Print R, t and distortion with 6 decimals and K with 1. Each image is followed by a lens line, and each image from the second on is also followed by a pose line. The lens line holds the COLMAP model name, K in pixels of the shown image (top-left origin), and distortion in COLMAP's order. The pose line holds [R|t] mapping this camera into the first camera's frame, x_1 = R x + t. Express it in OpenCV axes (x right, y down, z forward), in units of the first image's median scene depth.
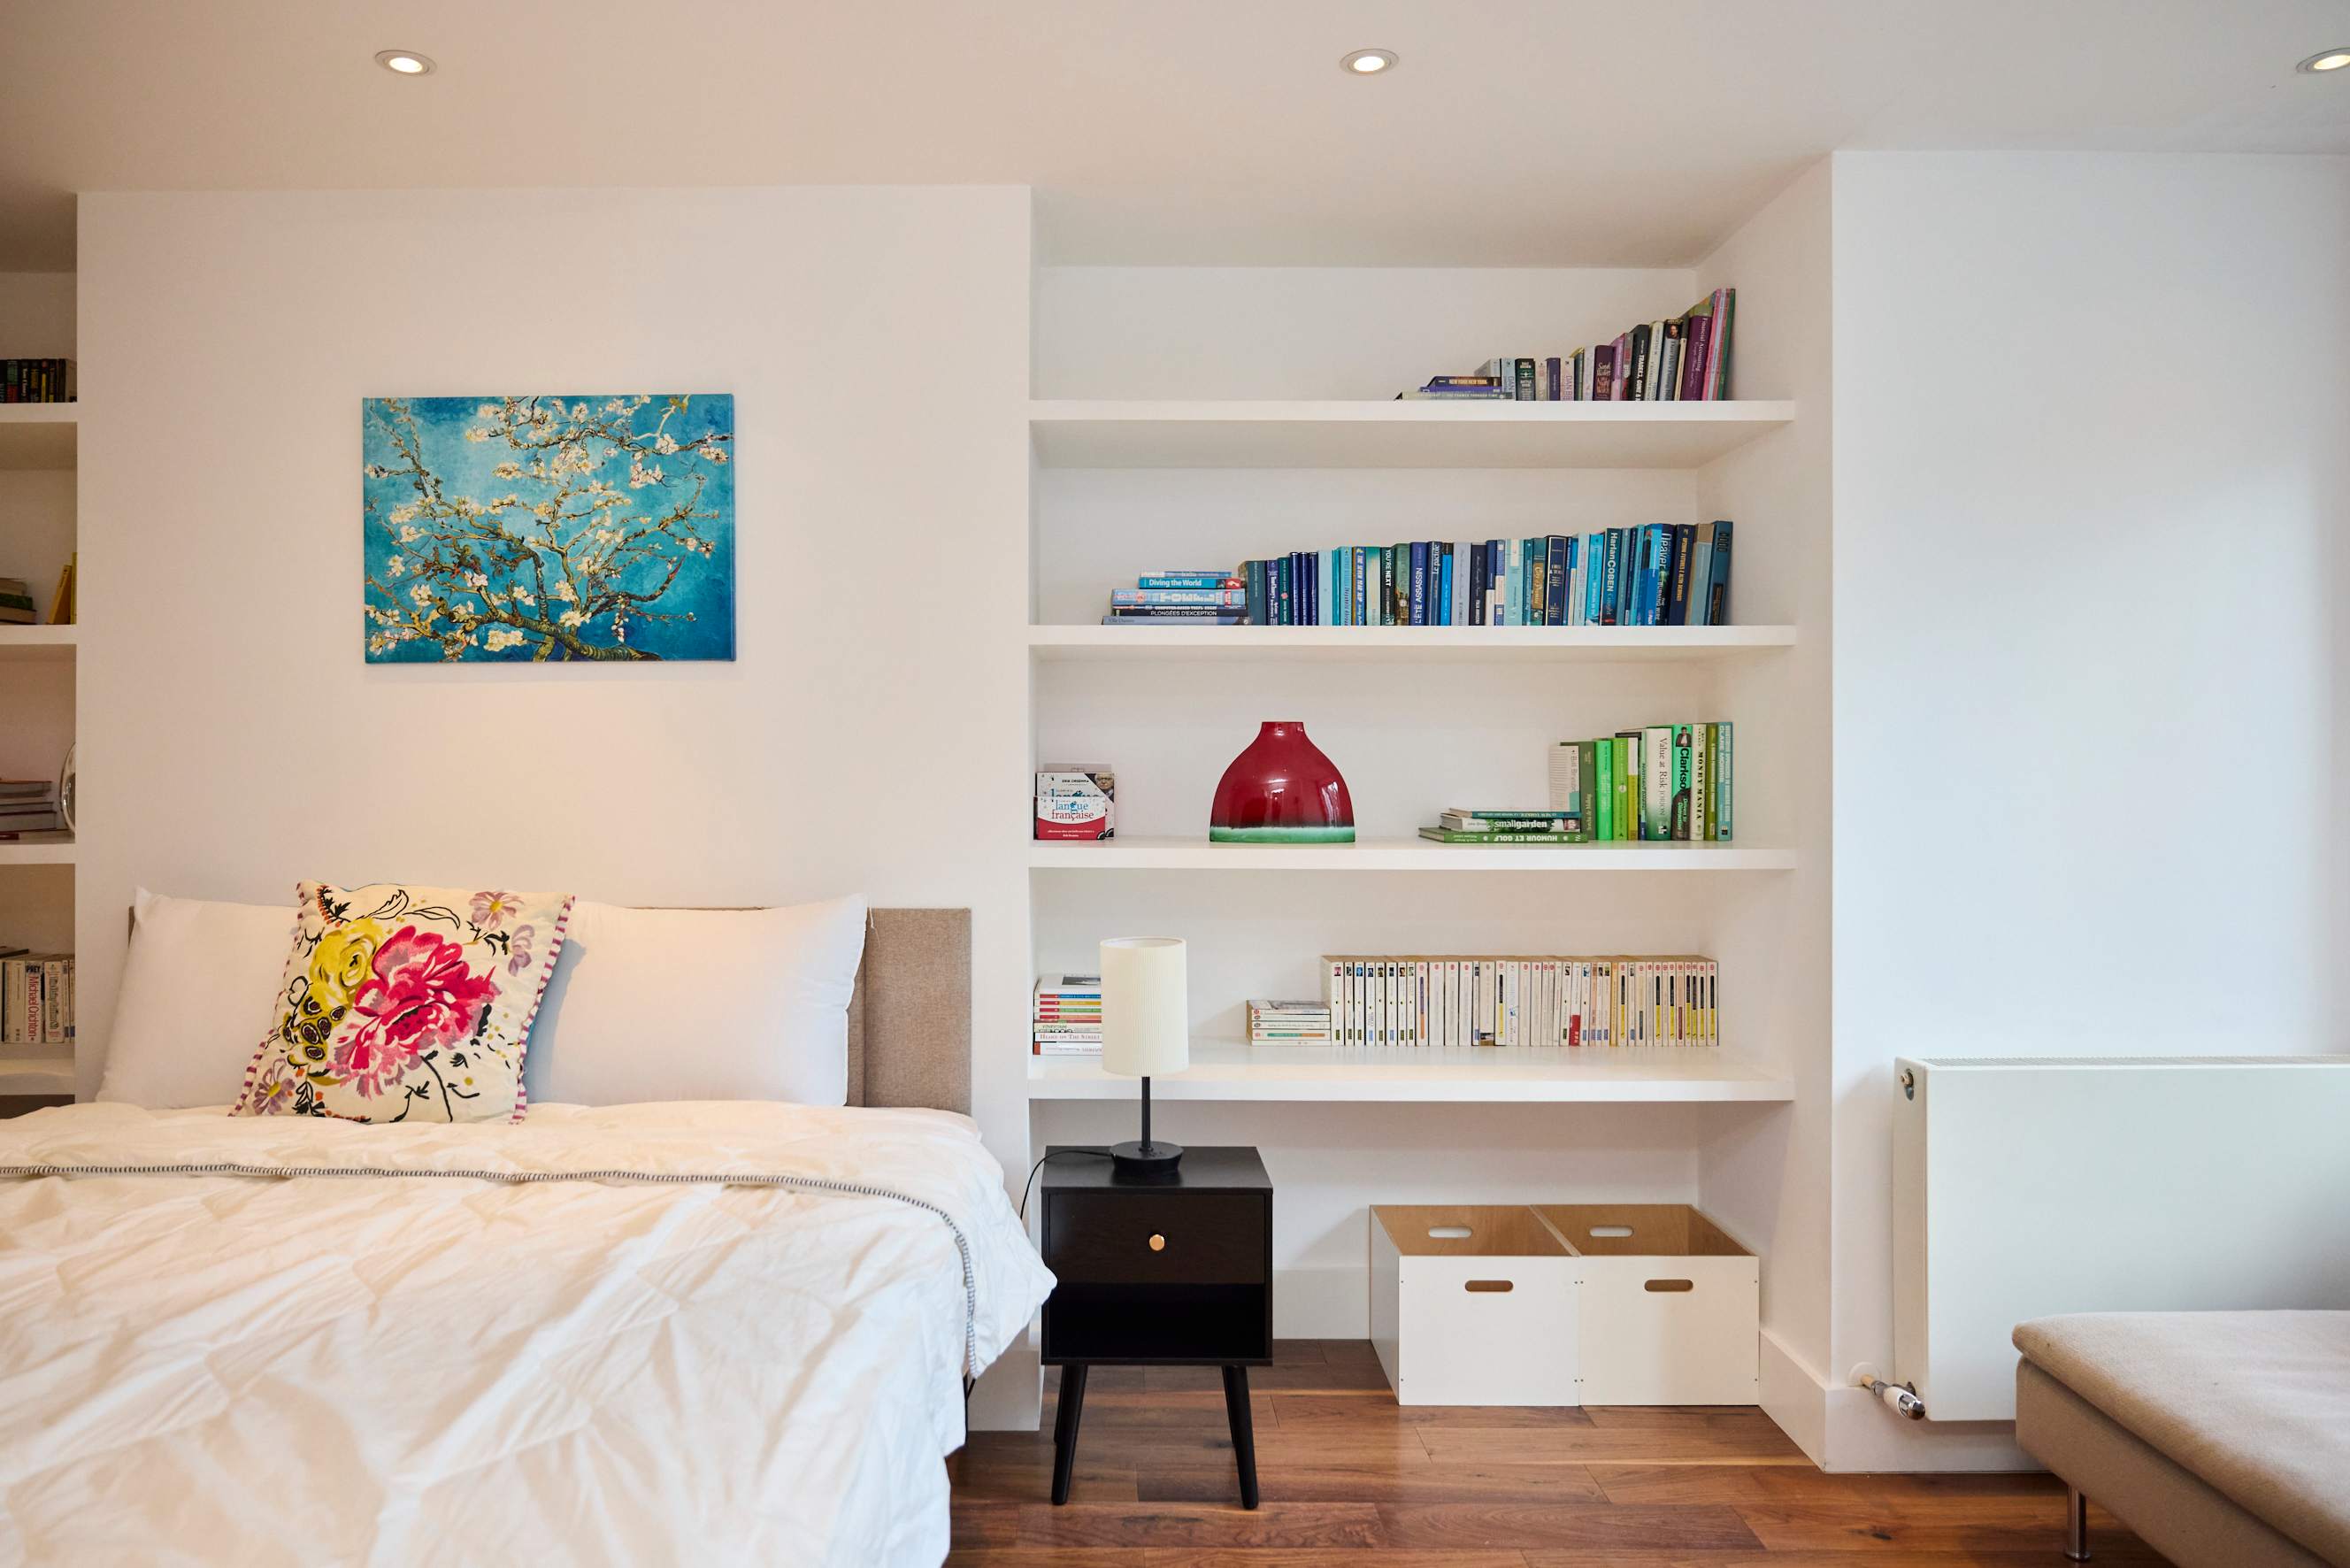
lens RADIAL K [[1586.1, 0, 1067.0], [0, 1586.1, 760.8], [0, 0, 1]] dist [-0.003008, 0.001513]
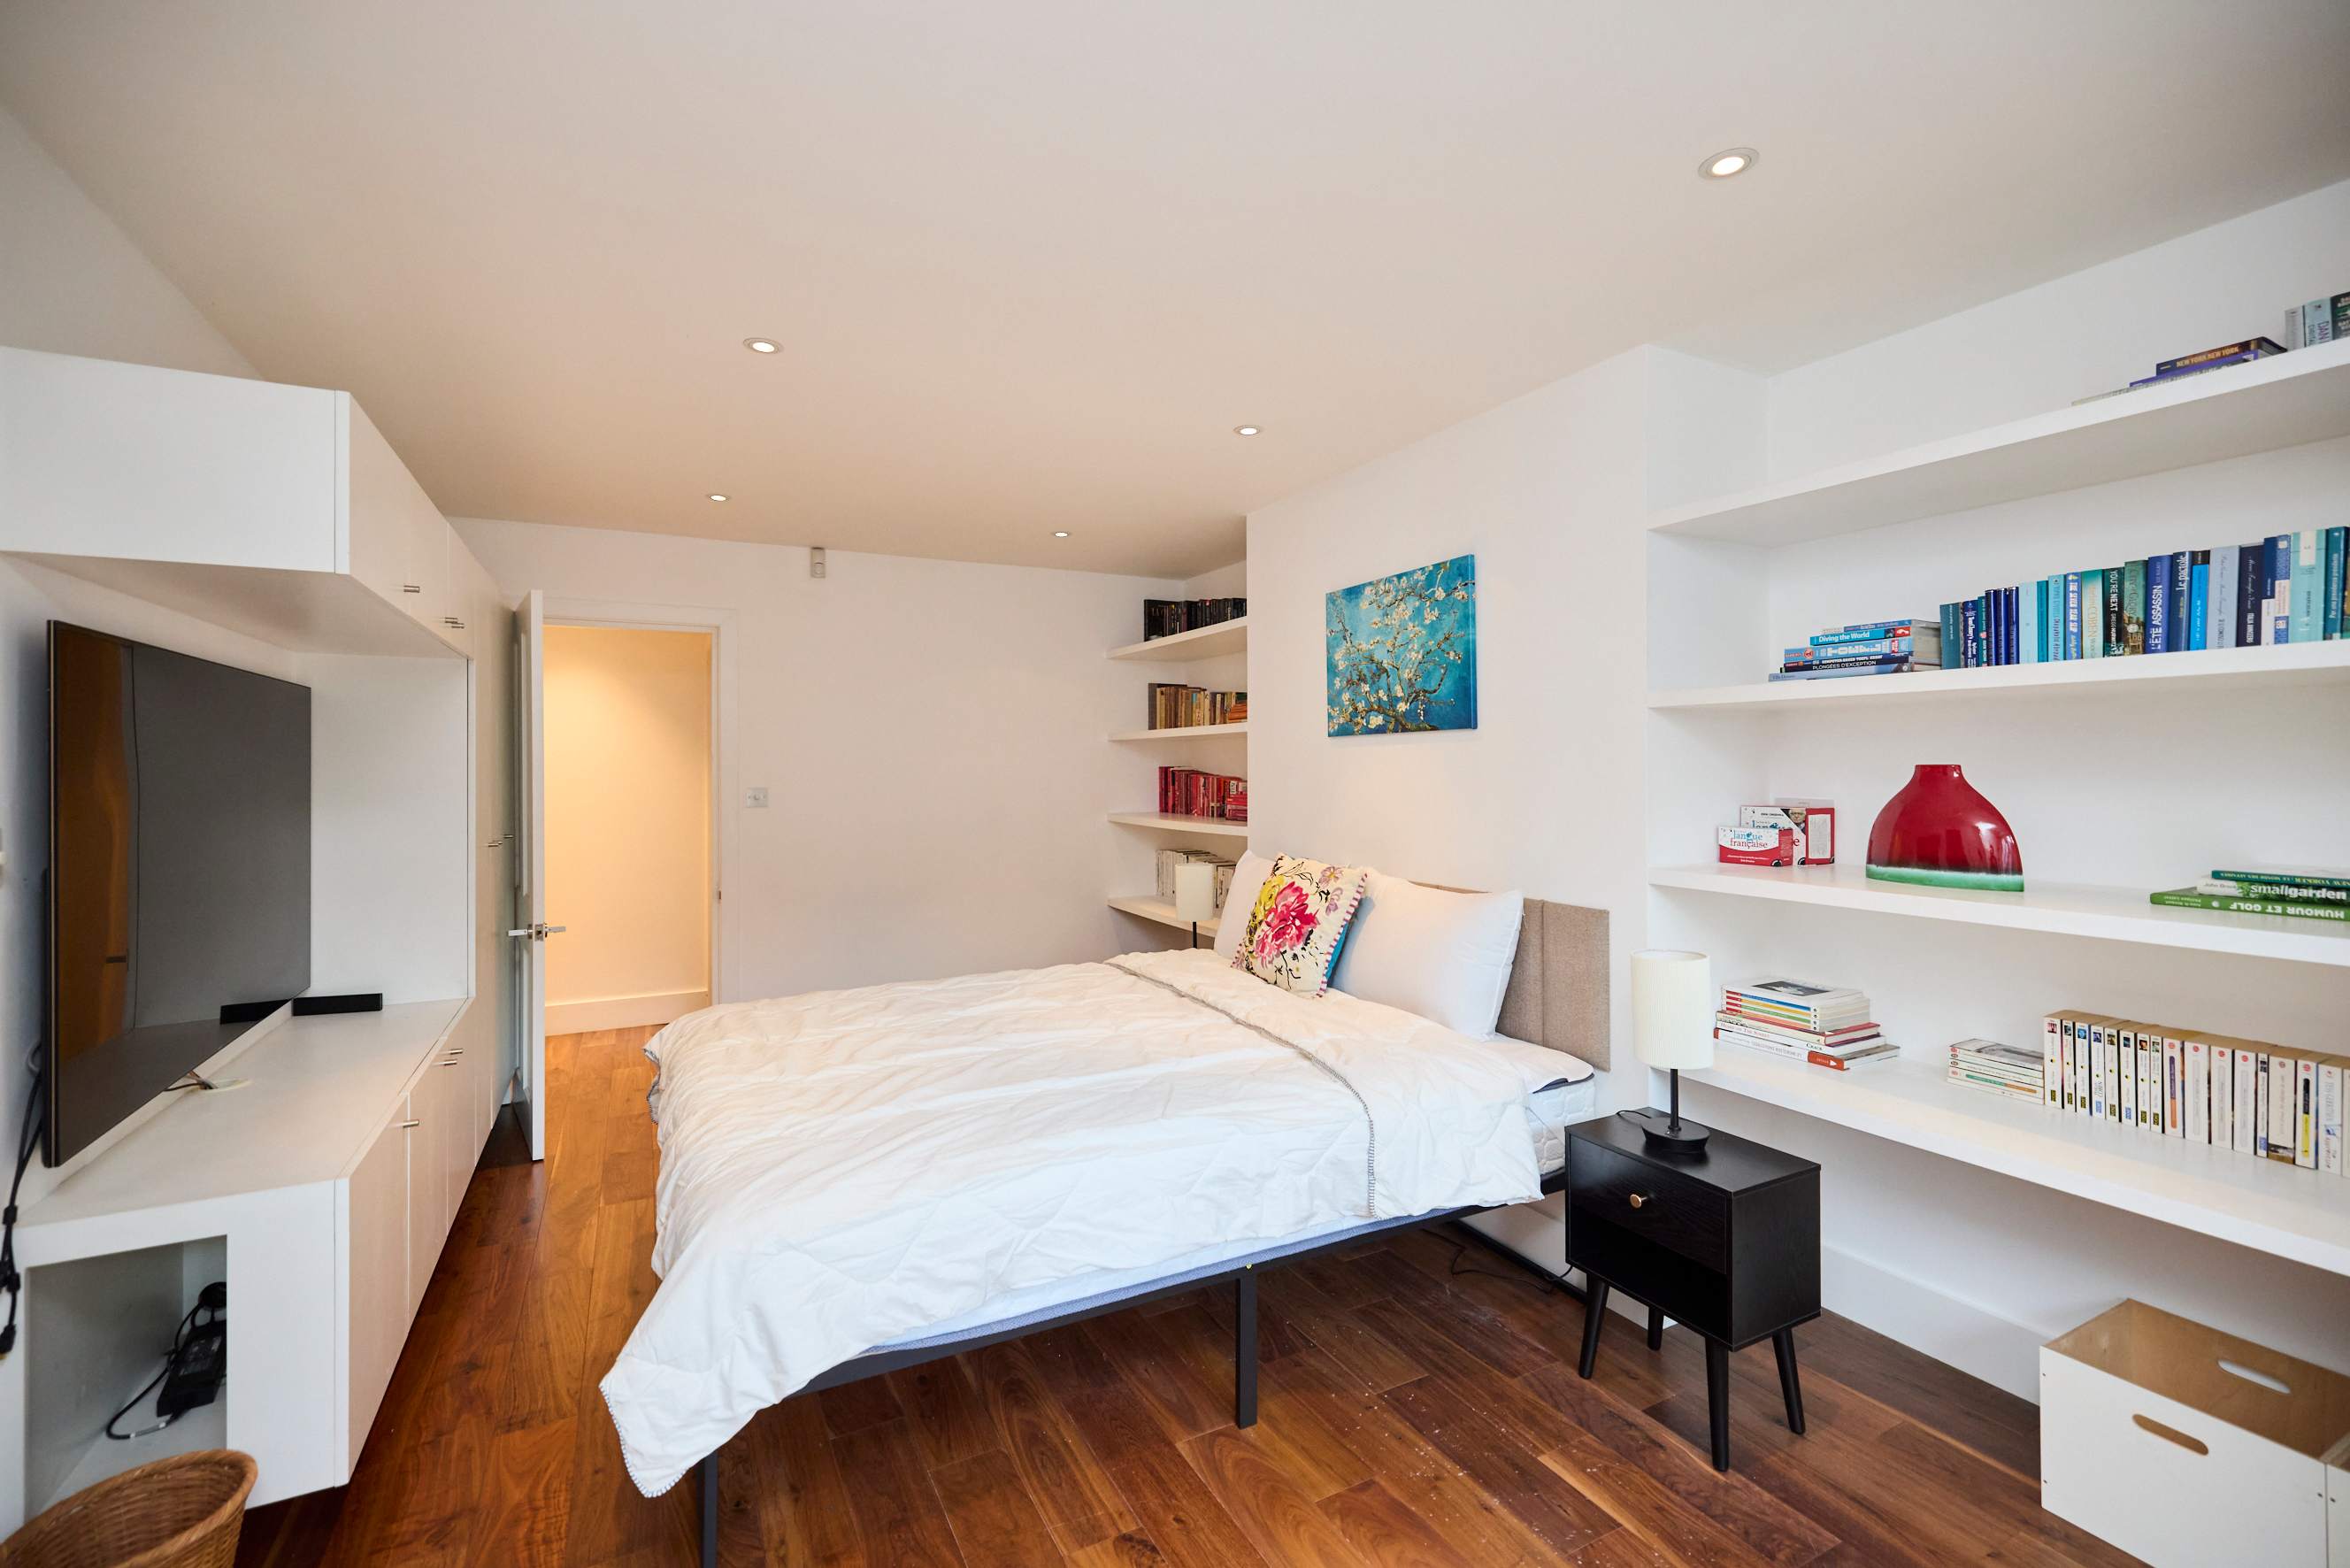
lens RADIAL K [[1009.1, 0, 1141.0], [0, 1009.1, 762.9], [0, 0, 1]] dist [0.000753, -0.000065]
pose [[0.455395, -0.006748, -0.890264, 0.505703], [0.007188, 0.999967, -0.003902, -0.028628], [0.890260, -0.004623, 0.455429, 0.272180]]
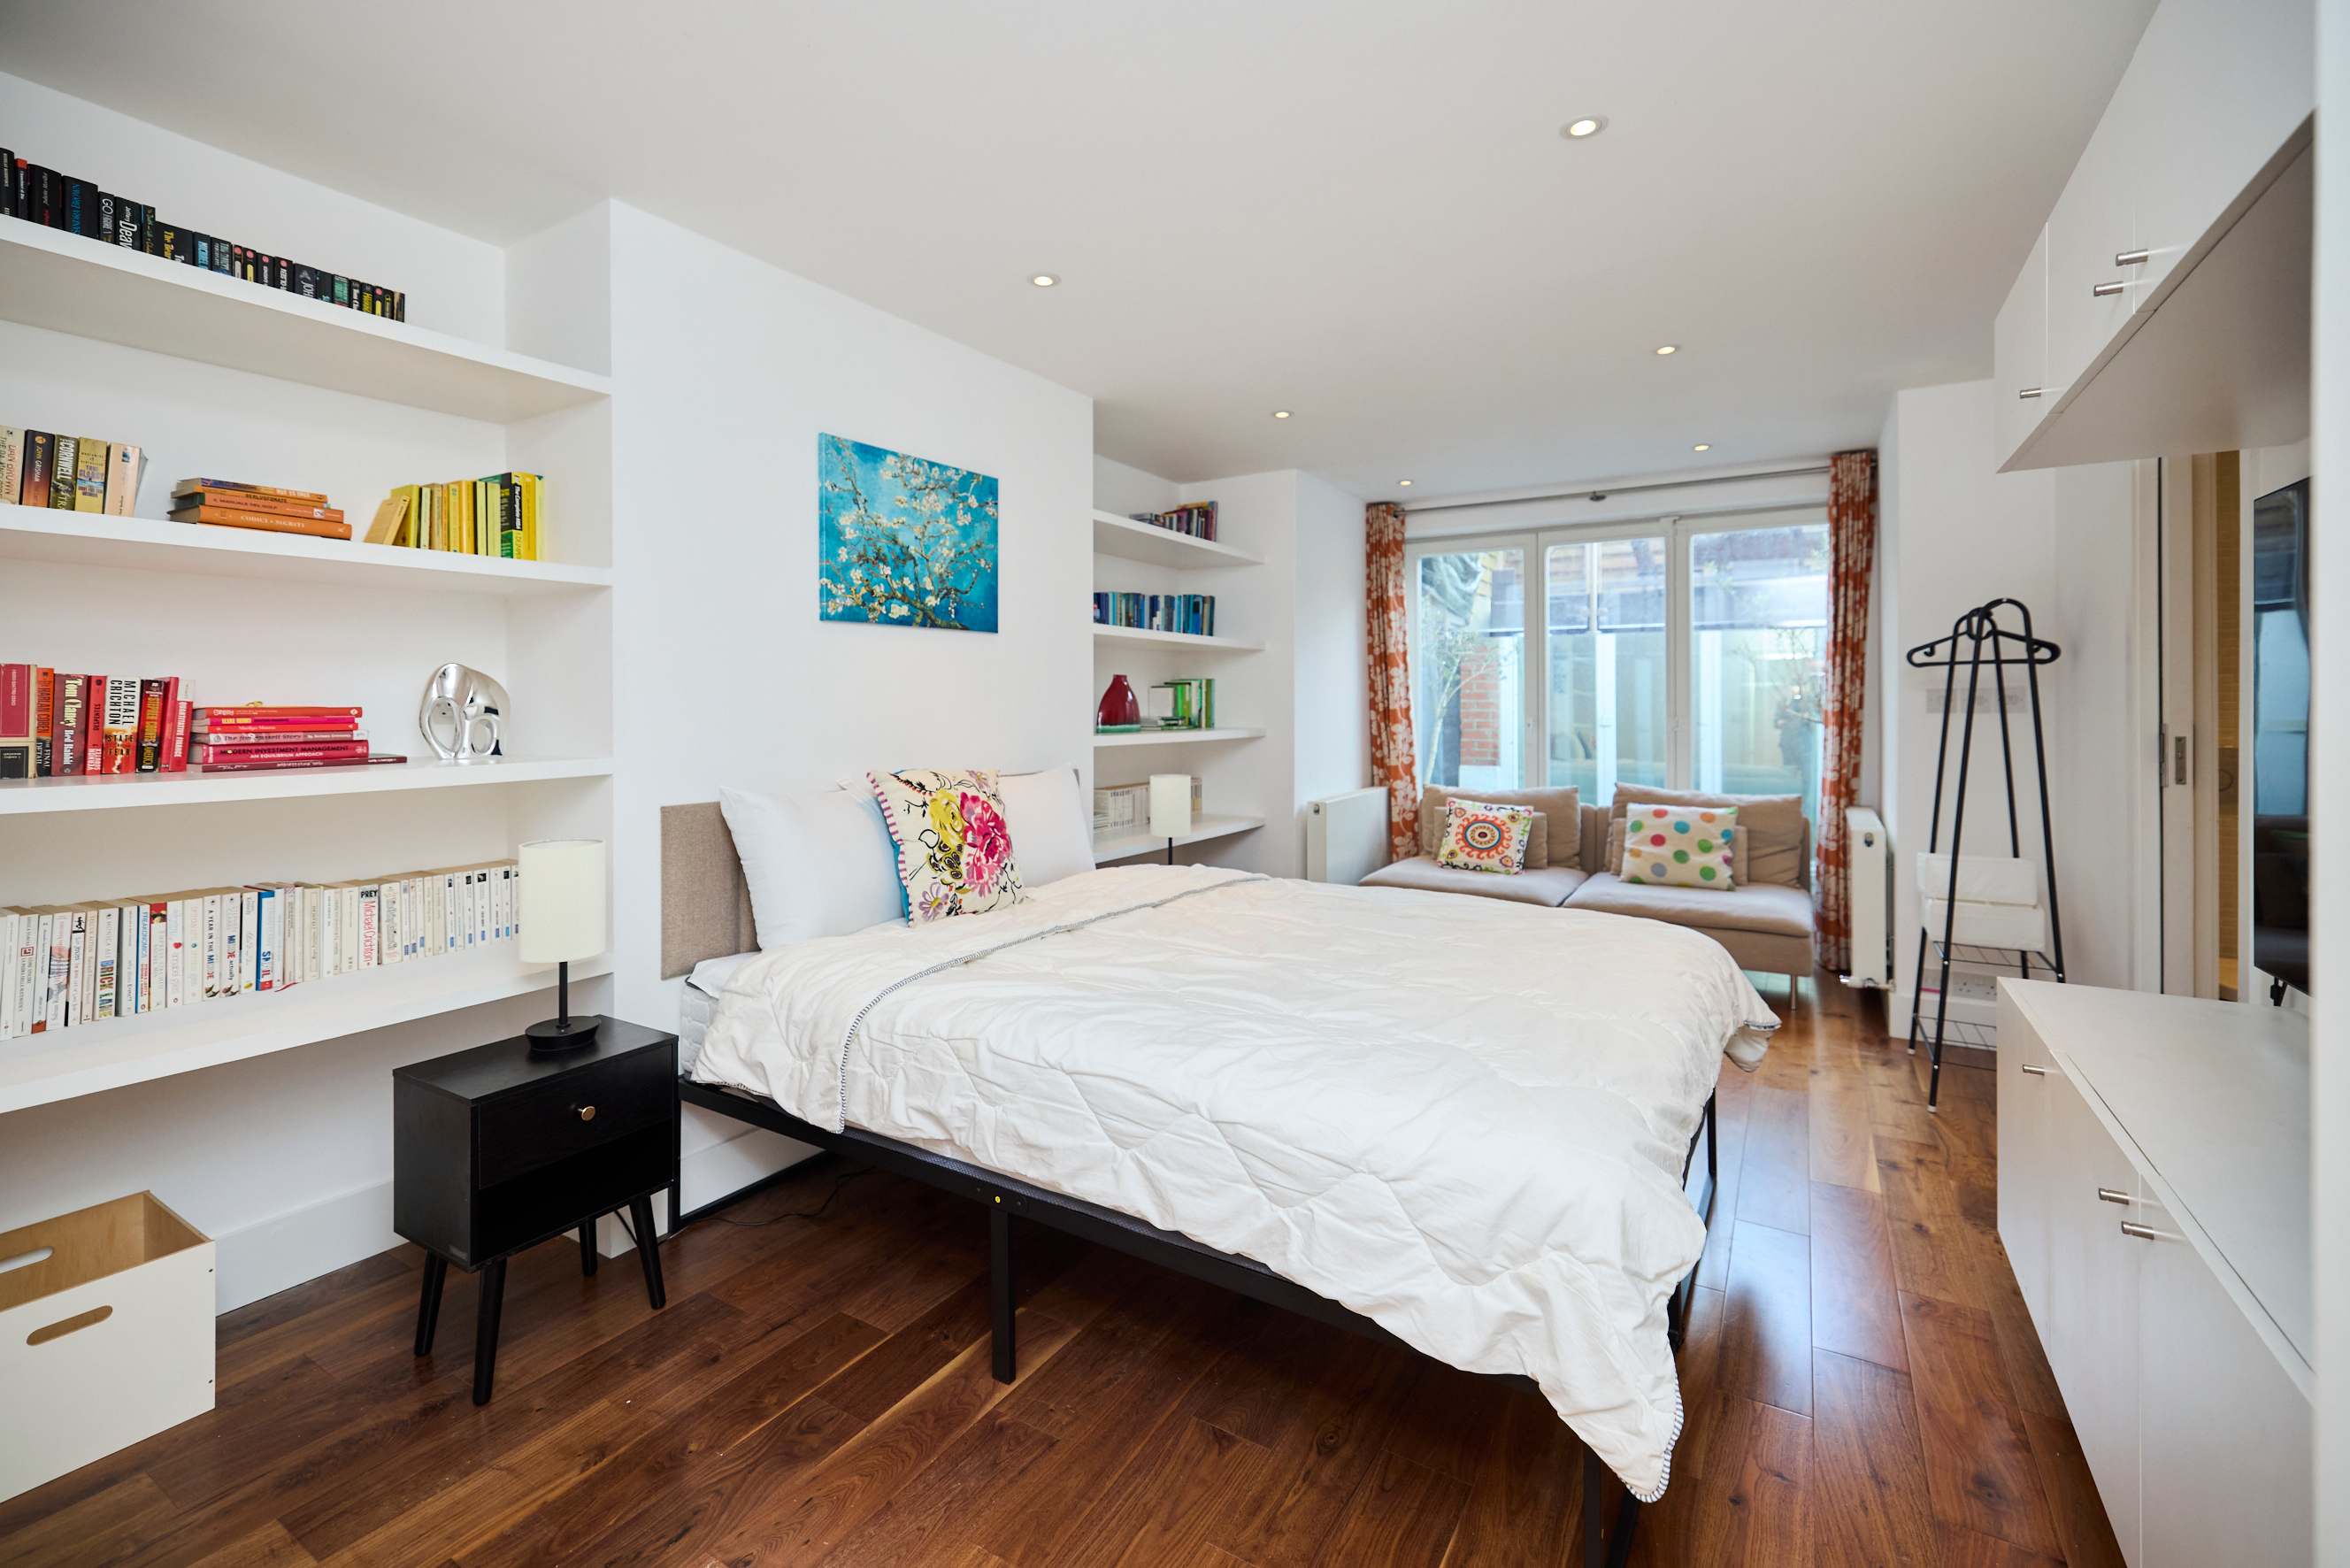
lens RADIAL K [[1091.2, 0, 1185.6], [0, 1091.2, 703.3], [0, 0, 1]] dist [0.000041, -0.000132]
pose [[0.481366, -0.000985, 0.876519, -1.147870], [0.000468, 1.000000, 0.000867, 0.012394], [-0.876520, -0.000008, 0.481366, 0.247306]]
